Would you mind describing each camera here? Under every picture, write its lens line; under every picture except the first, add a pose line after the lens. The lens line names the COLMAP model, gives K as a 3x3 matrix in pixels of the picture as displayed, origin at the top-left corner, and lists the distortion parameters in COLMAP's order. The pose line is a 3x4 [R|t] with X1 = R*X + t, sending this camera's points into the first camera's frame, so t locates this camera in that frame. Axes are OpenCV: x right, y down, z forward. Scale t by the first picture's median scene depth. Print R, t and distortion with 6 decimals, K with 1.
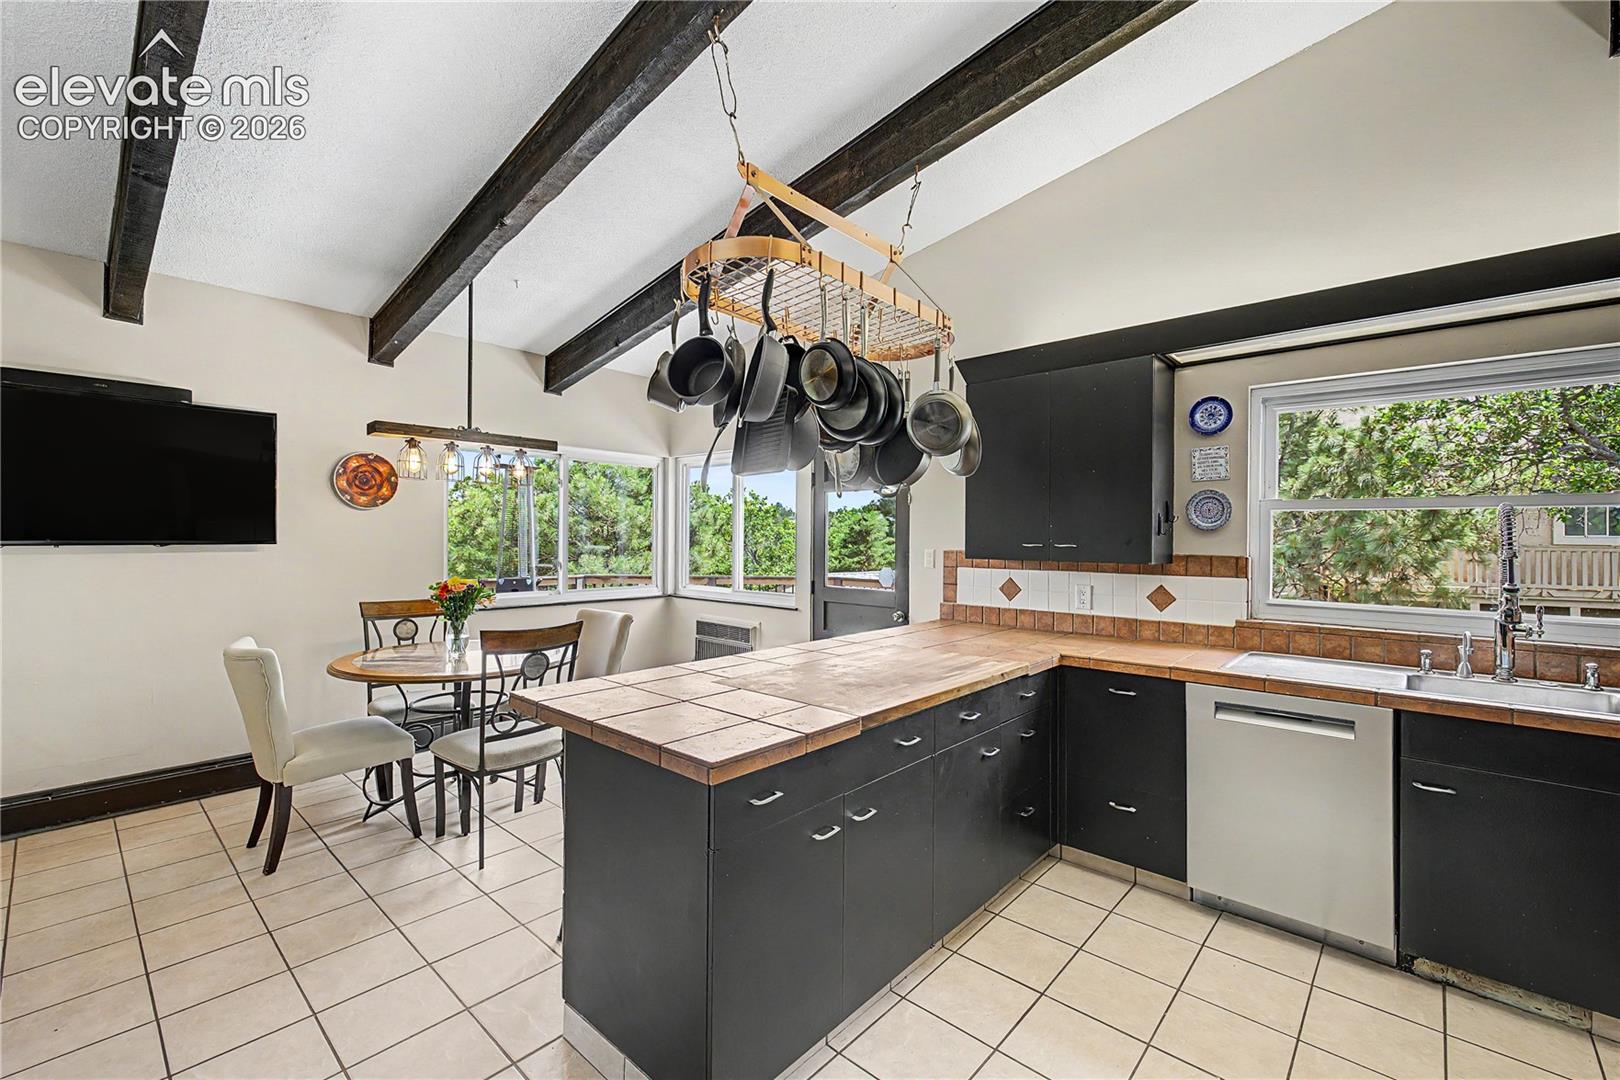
lens RADIAL K [[678.8, 0, 815.0], [0, 678.8, 535.6], [0, 0, 1]] dist [-0.001139, -0.000814]
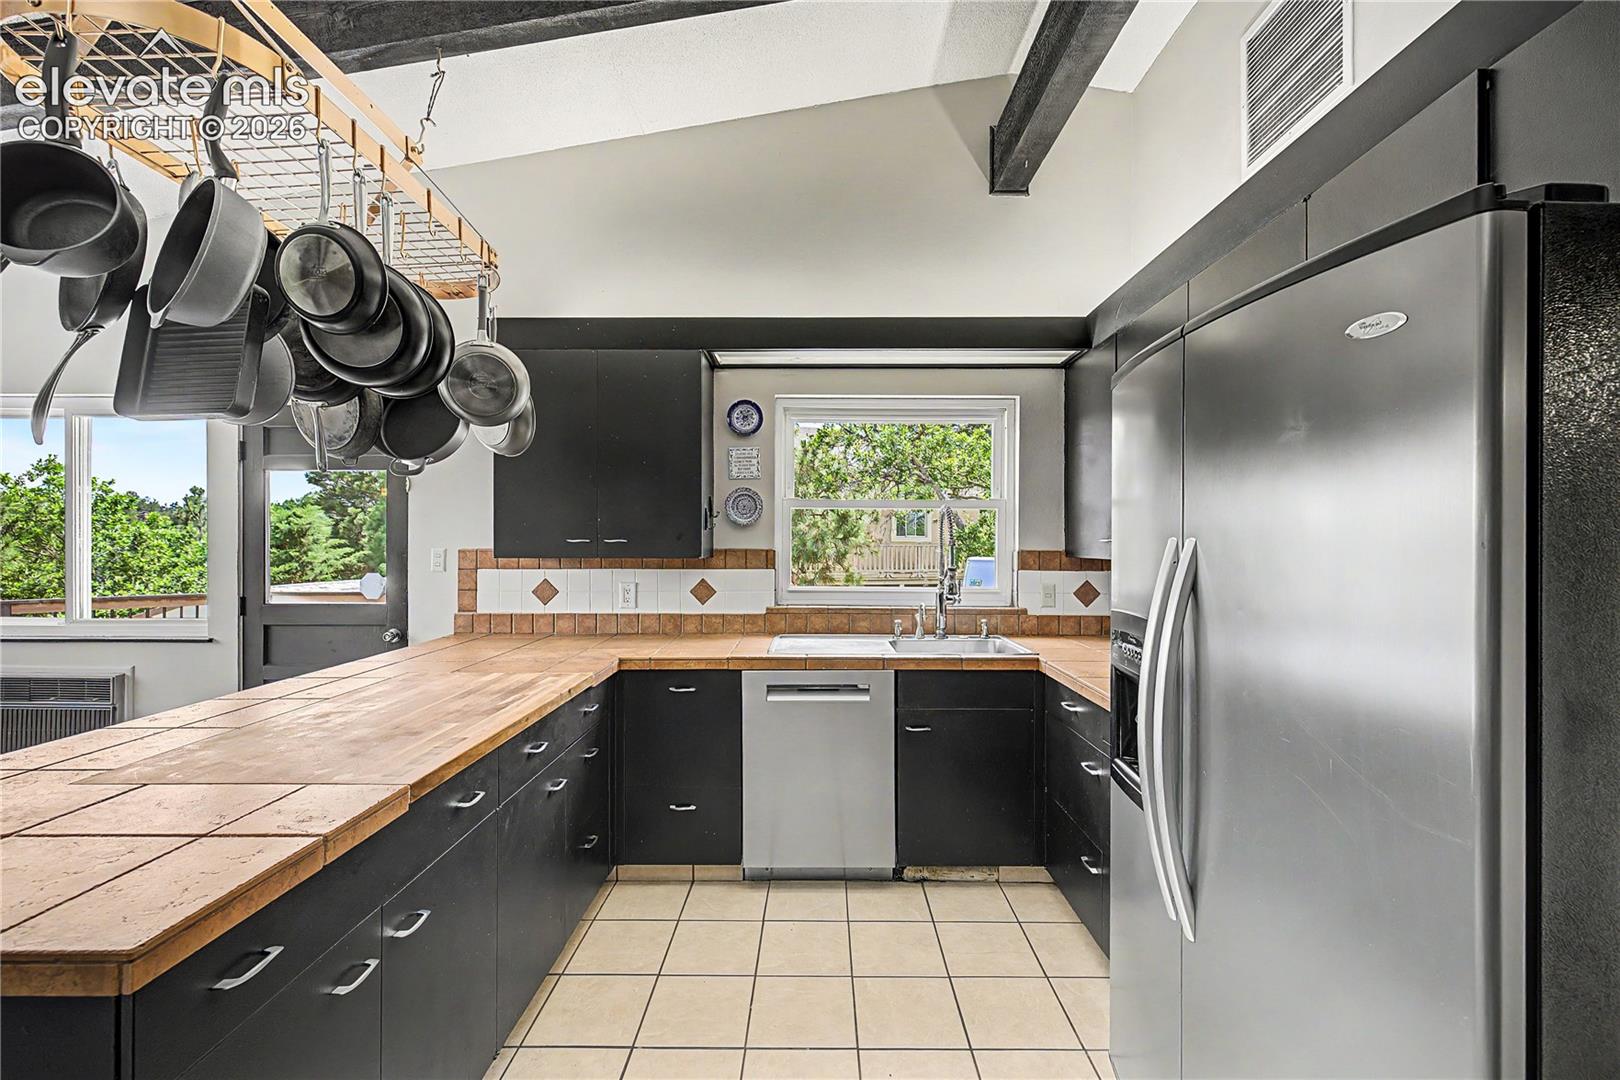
lens RADIAL K [[684.9, 0, 818.5], [0, 684.9, 541.0], [0, 0, 1]] dist [0.003224, -0.000412]
pose [[0.743712, -0.006673, 0.668467, -0.055857], [0.003303, 0.999975, 0.006308, 0.011150], [-0.668492, -0.002484, 0.743715, 0.134032]]
